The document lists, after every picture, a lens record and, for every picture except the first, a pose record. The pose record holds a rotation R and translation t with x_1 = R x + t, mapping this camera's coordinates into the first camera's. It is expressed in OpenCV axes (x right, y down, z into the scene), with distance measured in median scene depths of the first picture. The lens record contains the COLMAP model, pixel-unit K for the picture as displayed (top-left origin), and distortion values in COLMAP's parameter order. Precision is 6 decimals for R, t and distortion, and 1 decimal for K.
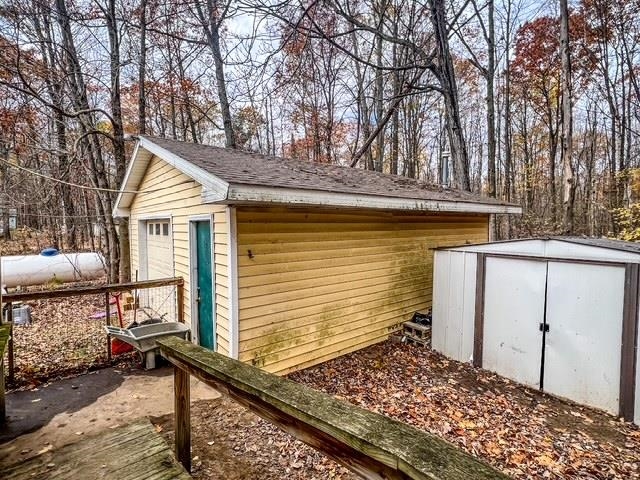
lens RADIAL K [[321.9, 0, 320.0], [0, 321.9, 240.0], [0, 0, 1]] dist [0.001494, 0.000229]
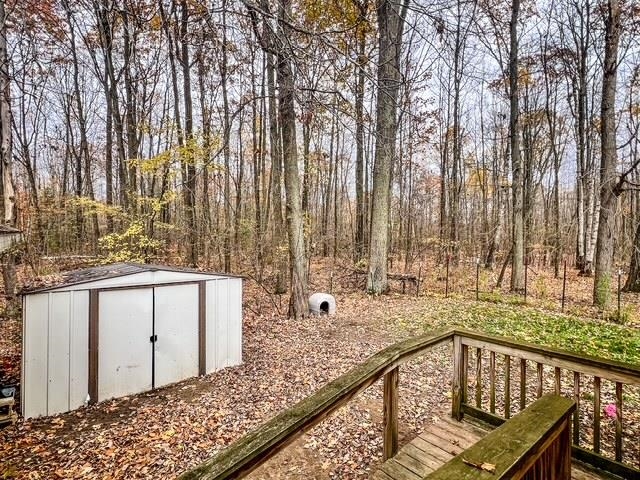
lens RADIAL K [[321.9, 0, 320.0], [0, 321.9, 240.0], [0, 0, 1]] dist [0.001494, 0.000229]
pose [[-0.039747, -0.010274, 0.999157, -0.573625], [0.035568, 0.999299, 0.011690, -0.106784], [-0.998577, 0.036003, -0.039353, 0.349318]]
